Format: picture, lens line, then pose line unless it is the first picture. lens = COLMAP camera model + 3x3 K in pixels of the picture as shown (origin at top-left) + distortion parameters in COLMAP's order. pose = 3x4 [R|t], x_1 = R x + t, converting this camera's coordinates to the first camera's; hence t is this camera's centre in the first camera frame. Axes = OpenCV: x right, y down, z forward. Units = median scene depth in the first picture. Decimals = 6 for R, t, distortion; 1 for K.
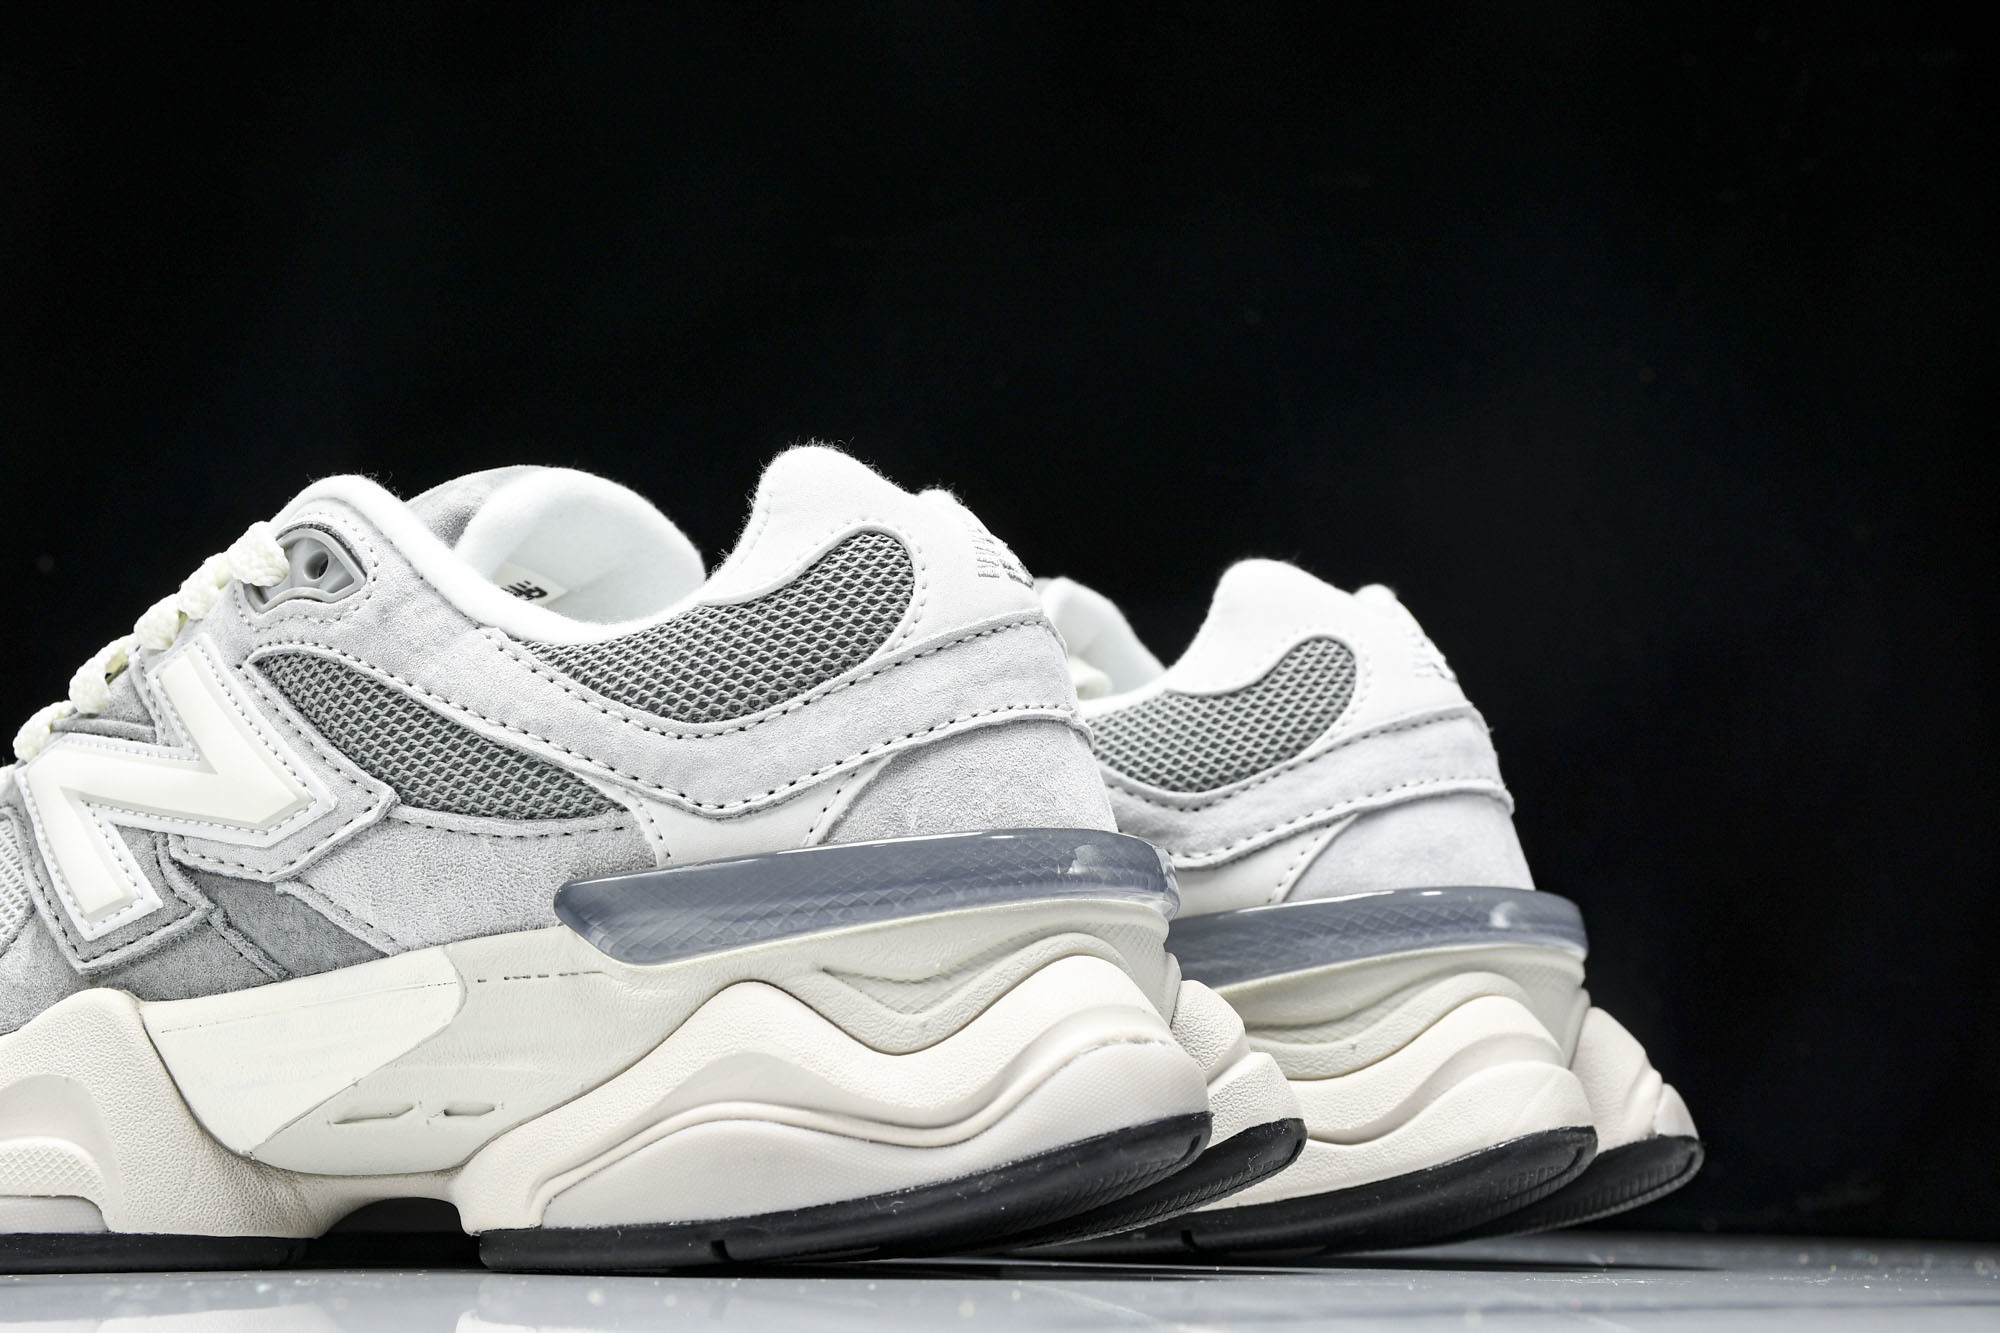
lens RADIAL K [[3033.8, 0, 1003.4], [0, 3033.8, 663.6], [0, 0, 1]] dist [0.087086, 0.000000]
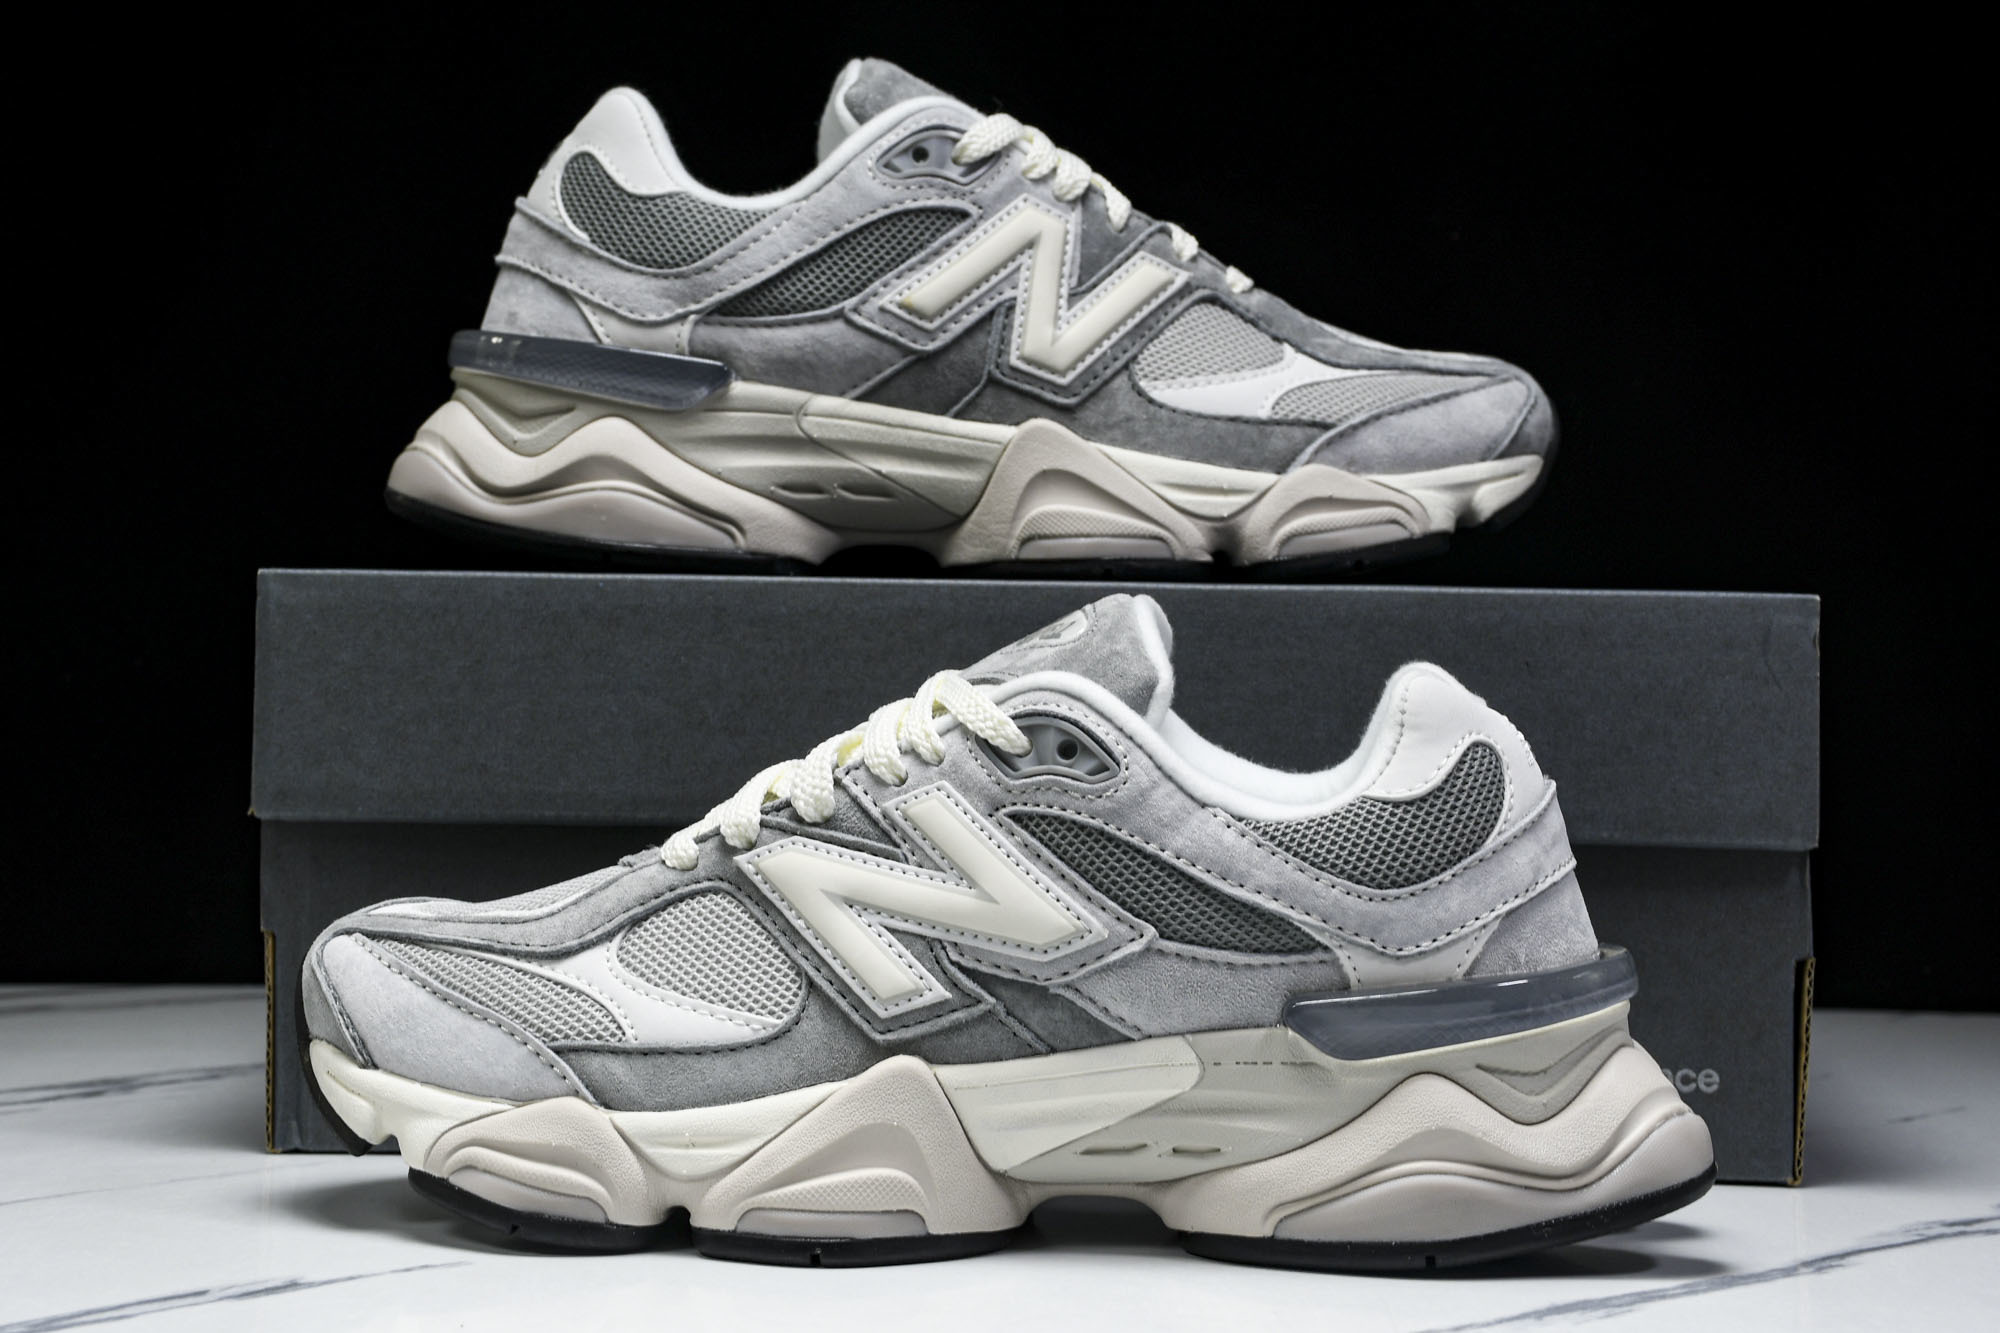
lens RADIAL K [[3873.1, 0, 987.6], [0, 3873.1, 675.5], [0, 0, 1]] dist [0.262077, 0.000000]
pose [[0.950353, 0.006009, 0.311116, -0.817715], [-0.065183, 0.981476, 0.180156, -0.382776], [-0.304270, -0.191492, 0.933140, -0.603566]]
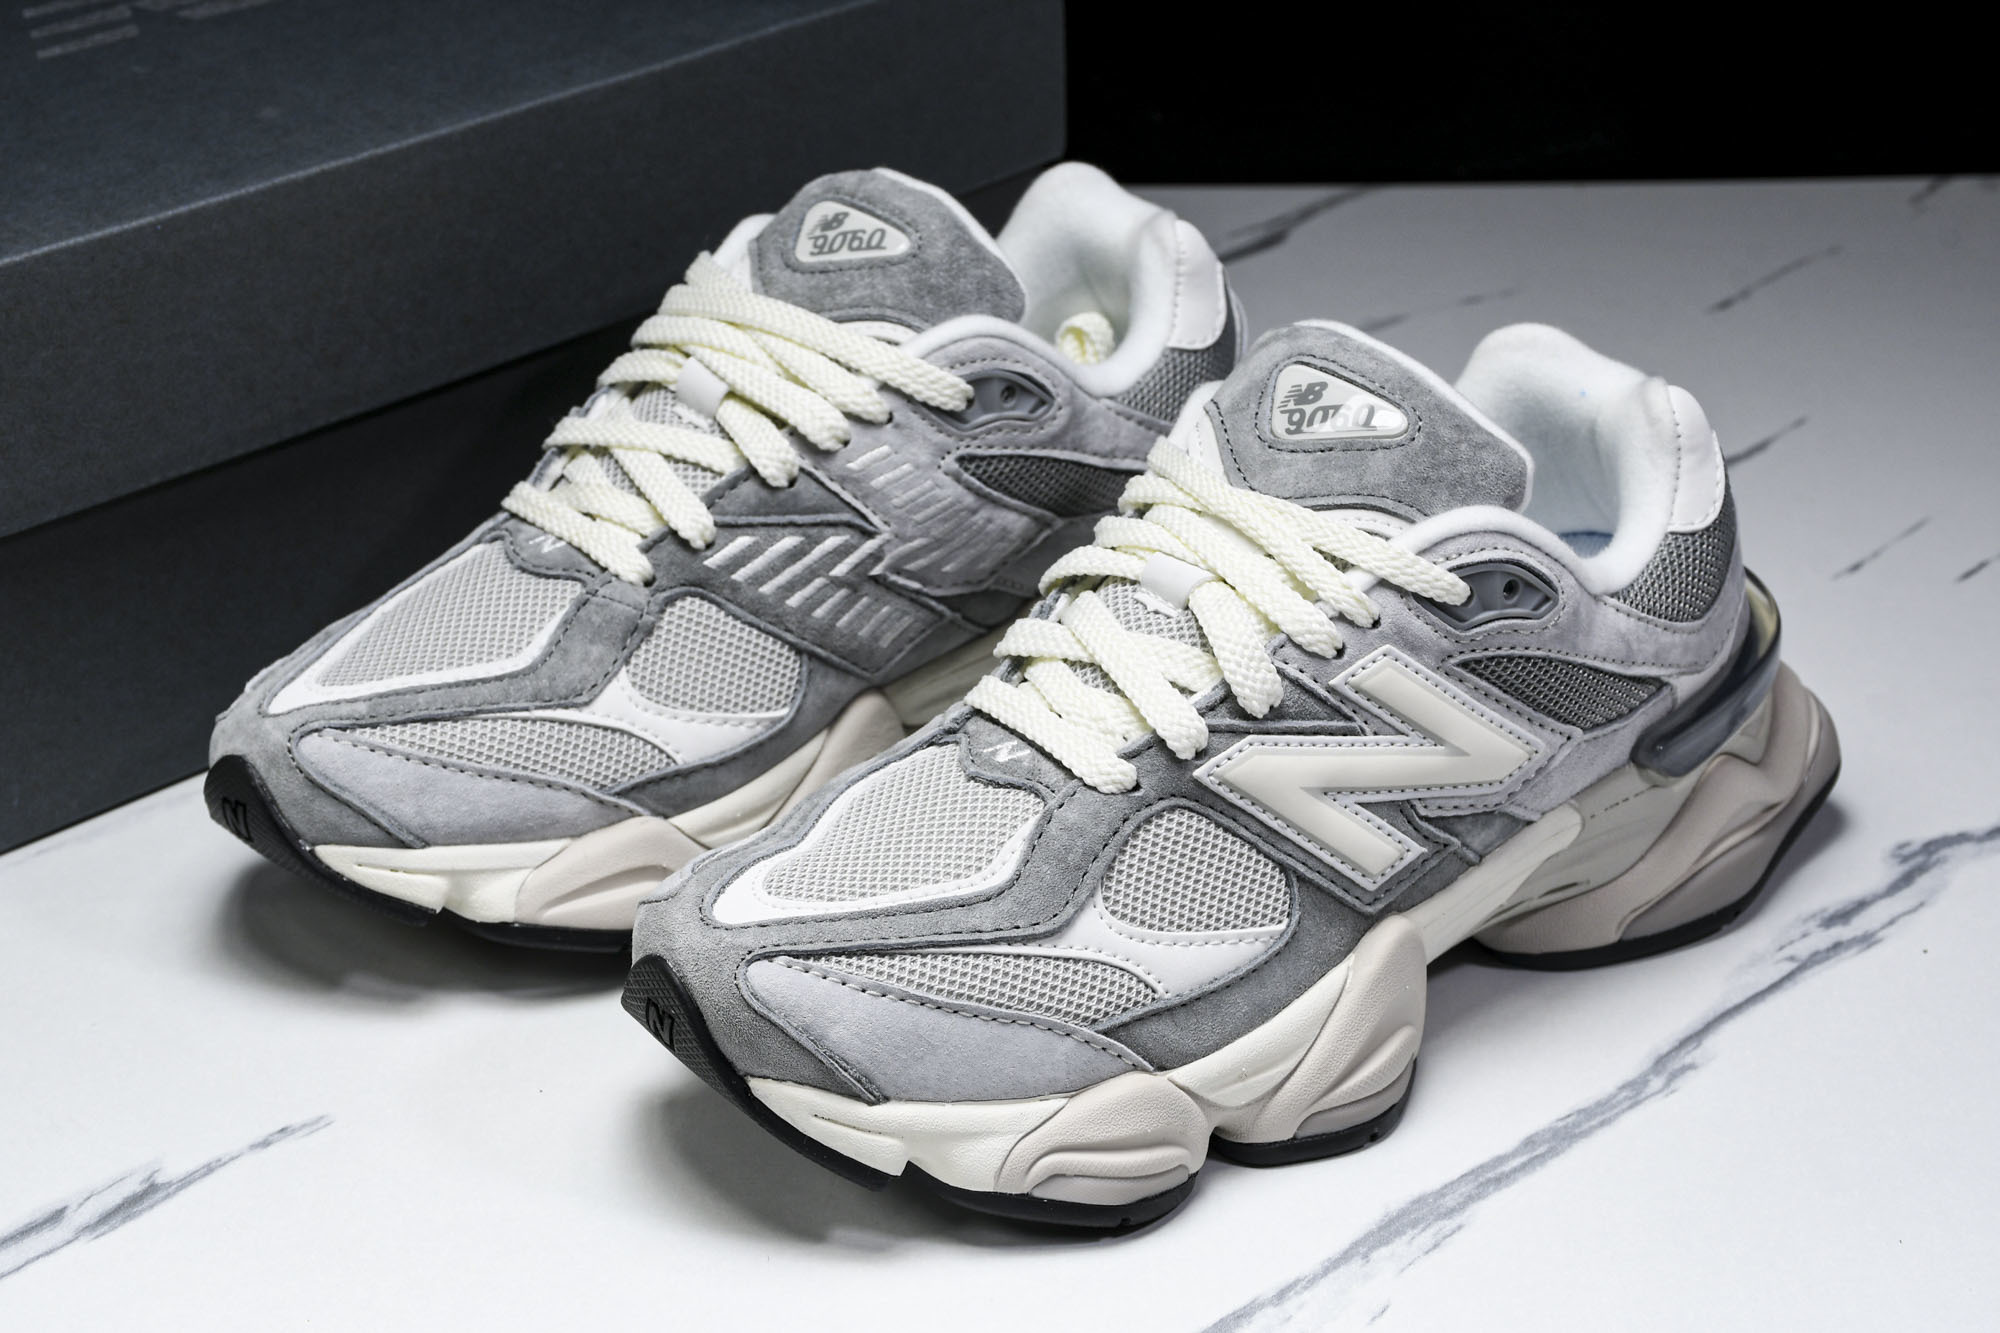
lens RADIAL K [[4151.3, 0, 989.1], [0, 4151.3, 645.8], [0, 0, 1]] dist [0.346974, 0.000000]
pose [[0.438230, -0.414999, 0.797327, -1.838114], [-0.175273, 0.830560, 0.528630, -0.960967], [-0.881609, -0.371411, 0.291238, 0.682910]]
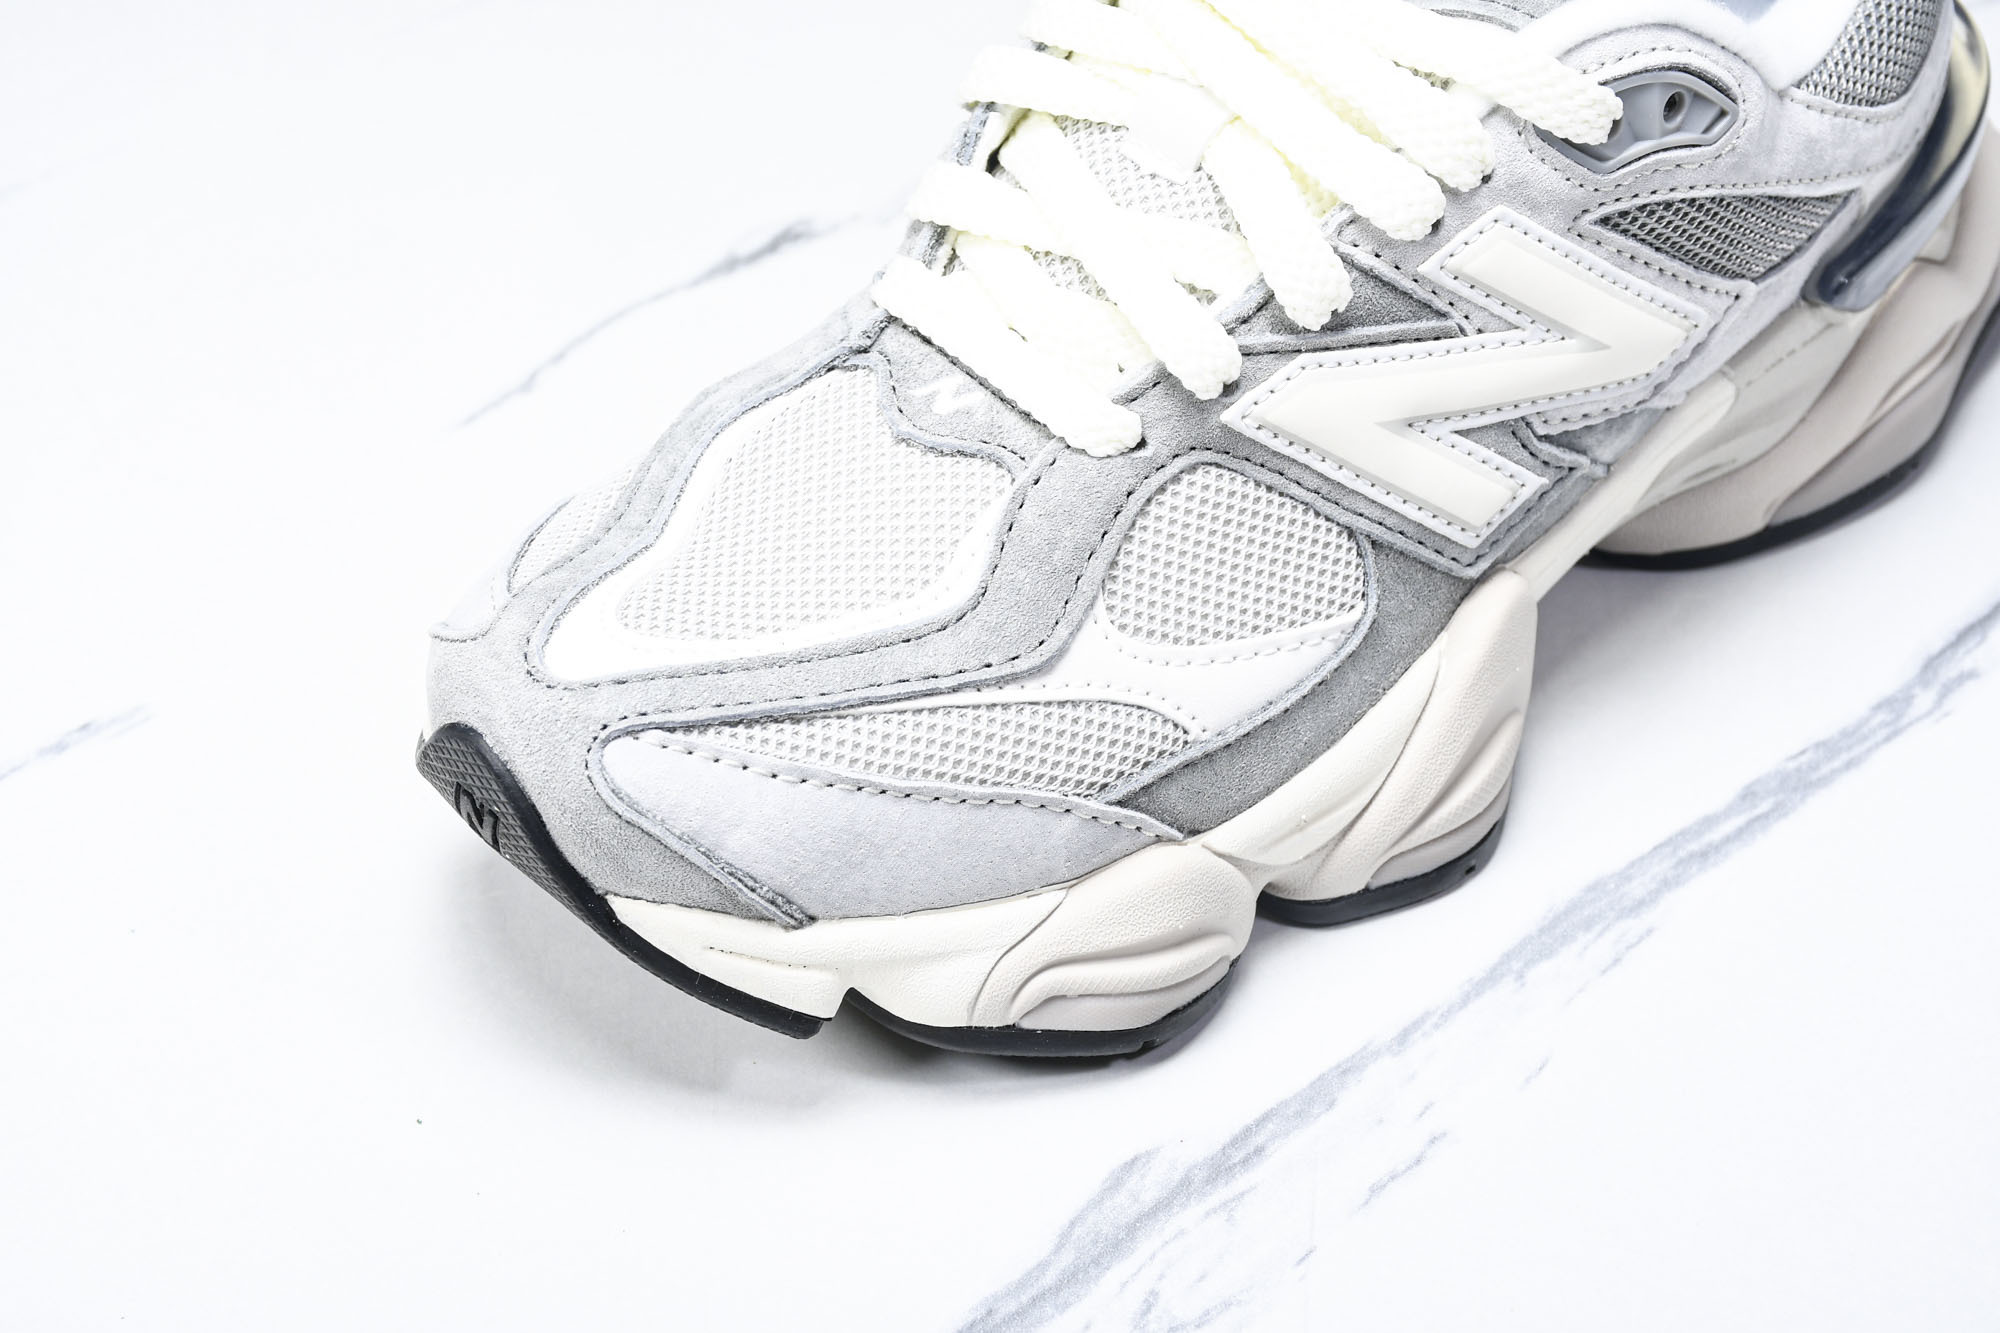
lens RADIAL K [[4151.3, 0, 997.5], [0, 4151.3, 669.9], [0, 0, 1]] dist [0.346974, 0.000000]
pose [[0.369741, -0.606889, 0.703546, -1.325303], [-0.173892, 0.698627, 0.694033, -0.775356], [-0.912717, -0.378954, 0.152778, 0.957397]]
